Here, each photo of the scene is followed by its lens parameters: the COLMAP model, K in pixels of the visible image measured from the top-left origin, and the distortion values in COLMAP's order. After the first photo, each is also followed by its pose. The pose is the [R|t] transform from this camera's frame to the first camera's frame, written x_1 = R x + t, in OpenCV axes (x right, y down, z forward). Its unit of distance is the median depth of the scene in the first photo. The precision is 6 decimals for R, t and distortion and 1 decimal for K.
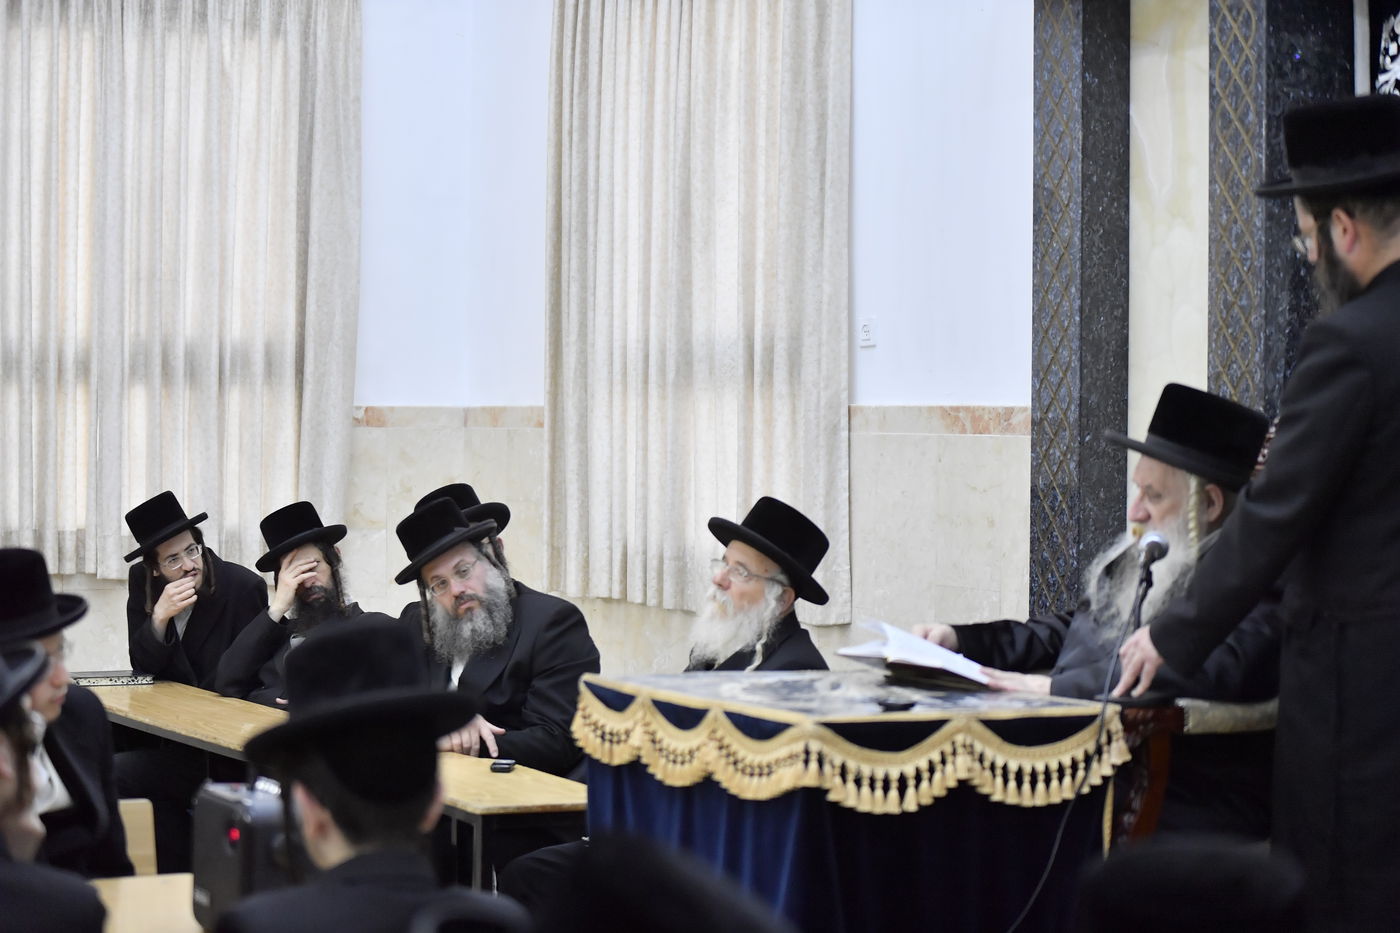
lens RADIAL K [[3170.3, 0, 701.2], [0, 3170.3, 465.7], [0, 0, 1]] dist [-0.130961, 0.000000]
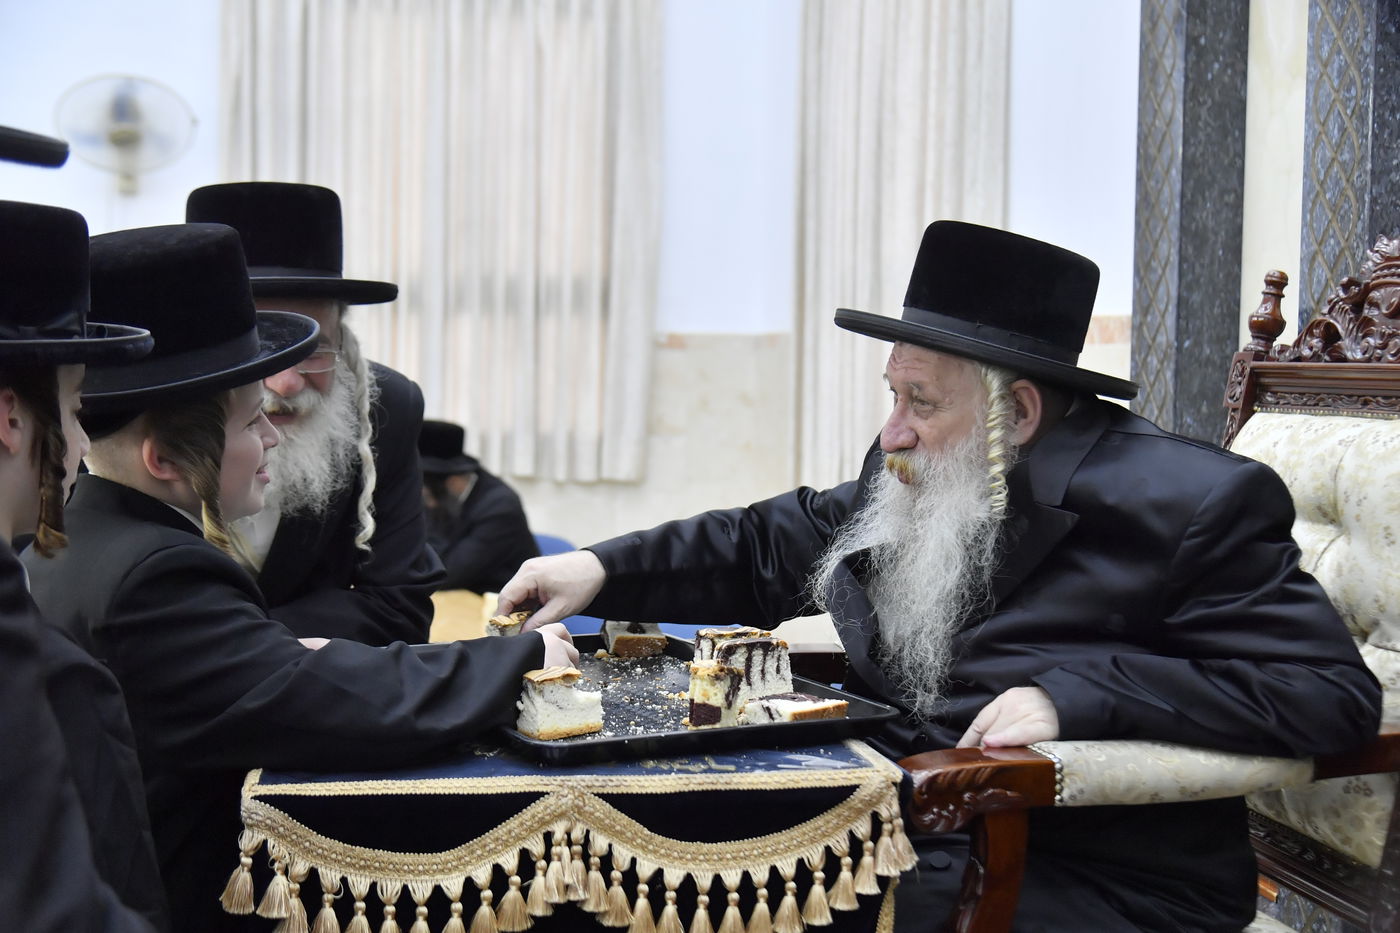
lens RADIAL K [[1763.3, 0, 692.5], [0, 1763.3, 467.2], [0, 0, 1]] dist [0.017848, 0.000000]
pose [[0.956066, 0.021173, -0.292385, 0.134948], [-0.009645, 0.999120, 0.040812, 0.006759], [0.292992, -0.036199, 0.955429, 0.495874]]
